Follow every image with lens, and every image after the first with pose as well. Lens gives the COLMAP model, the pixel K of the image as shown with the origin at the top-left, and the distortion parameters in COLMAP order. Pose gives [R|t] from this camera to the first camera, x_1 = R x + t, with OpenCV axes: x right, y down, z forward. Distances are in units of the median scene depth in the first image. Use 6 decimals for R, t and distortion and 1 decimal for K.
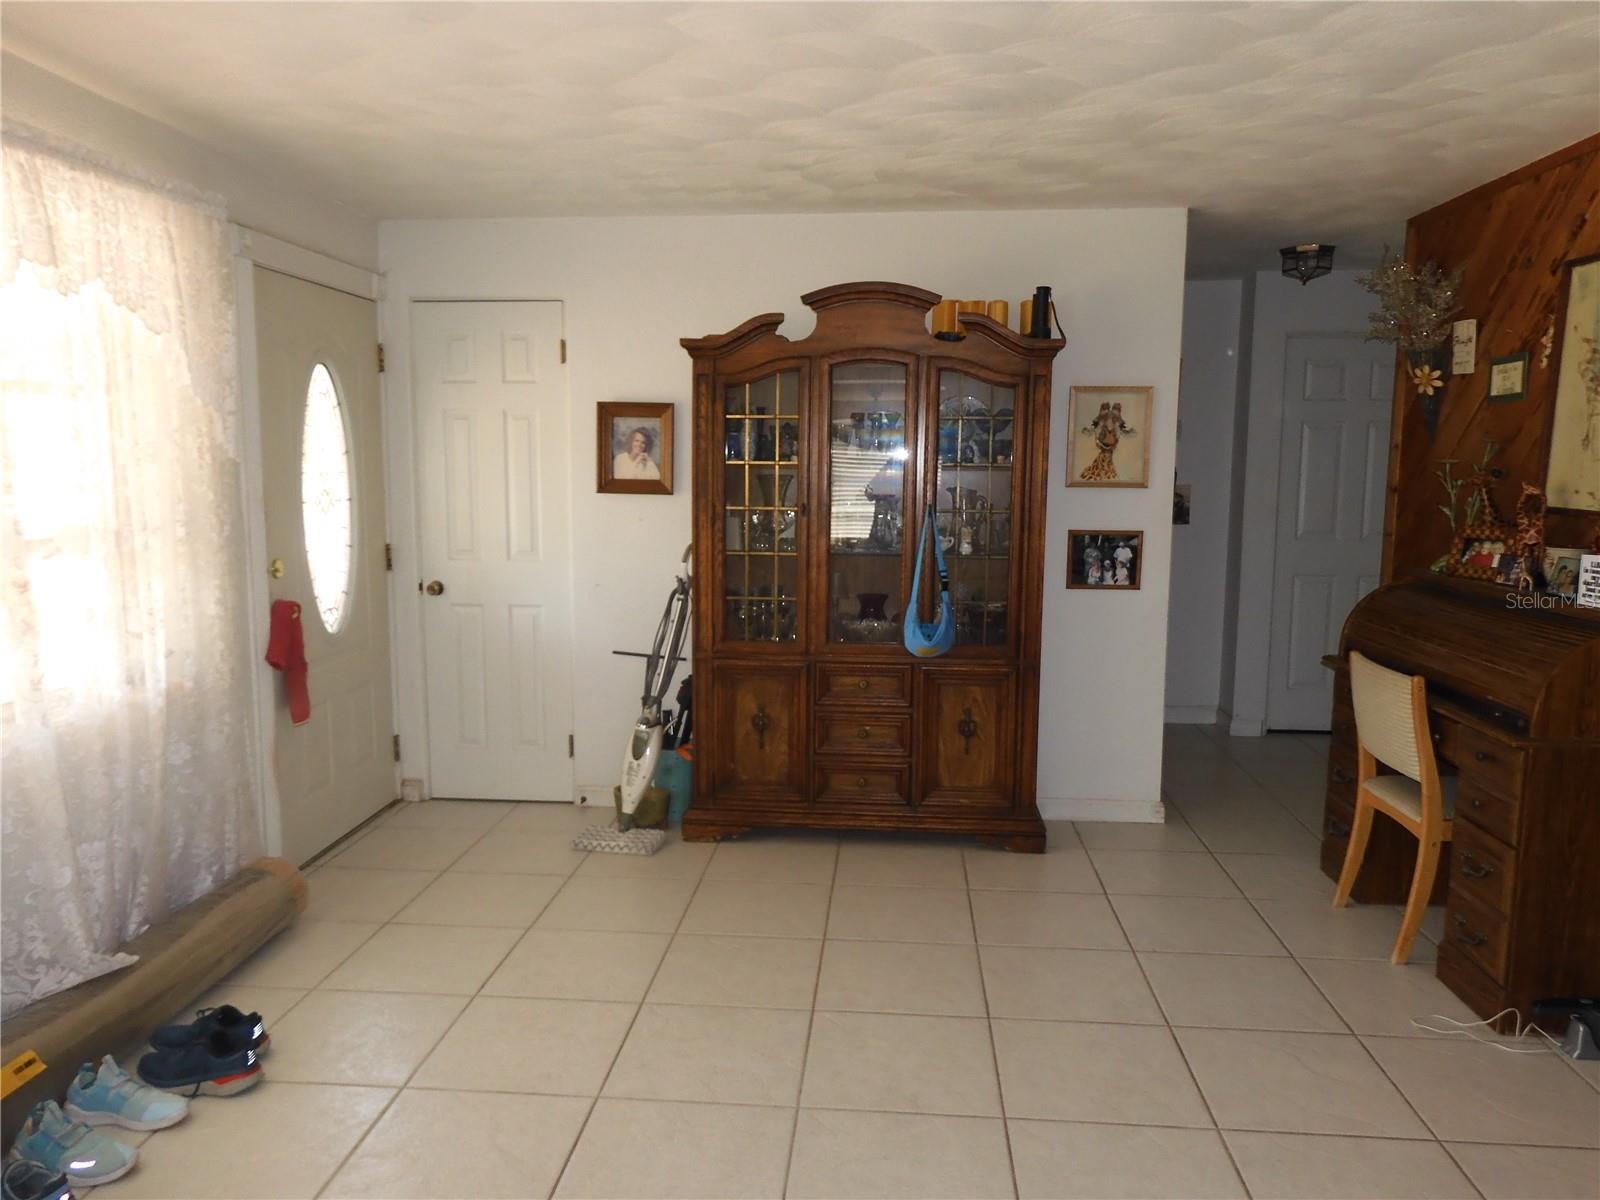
lens RADIAL K [[1118.2, 0, 805.4], [0, 1118.2, 604.2], [0, 0, 1]] dist [0.002019, -0.004772]
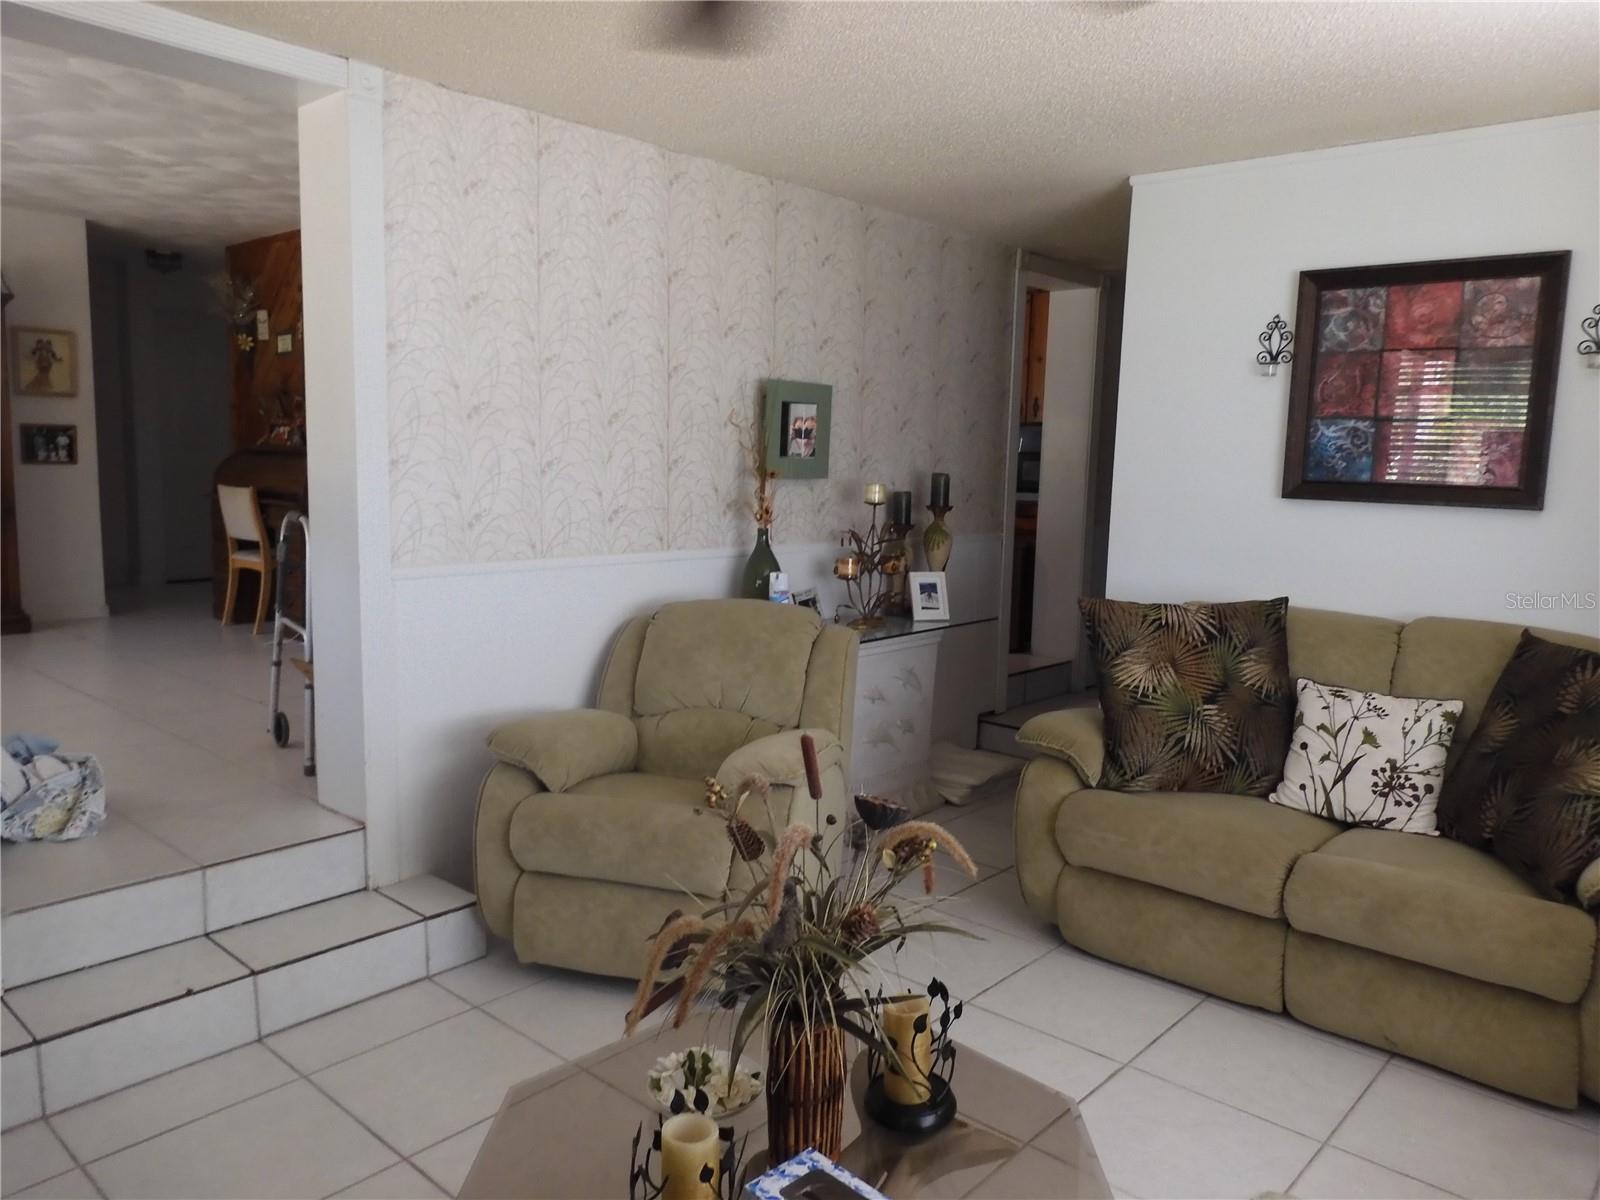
lens RADIAL K [[1126.6, 0, 800.0], [0, 1126.6, 600.0], [0, 0, 1]] dist [-0.016542, 0.005770]
pose [[0.597582, -0.095398, 0.796112, -0.364228], [0.083192, 0.994915, 0.056775, 0.174866], [-0.797480, 0.032303, 0.602480, -0.742358]]
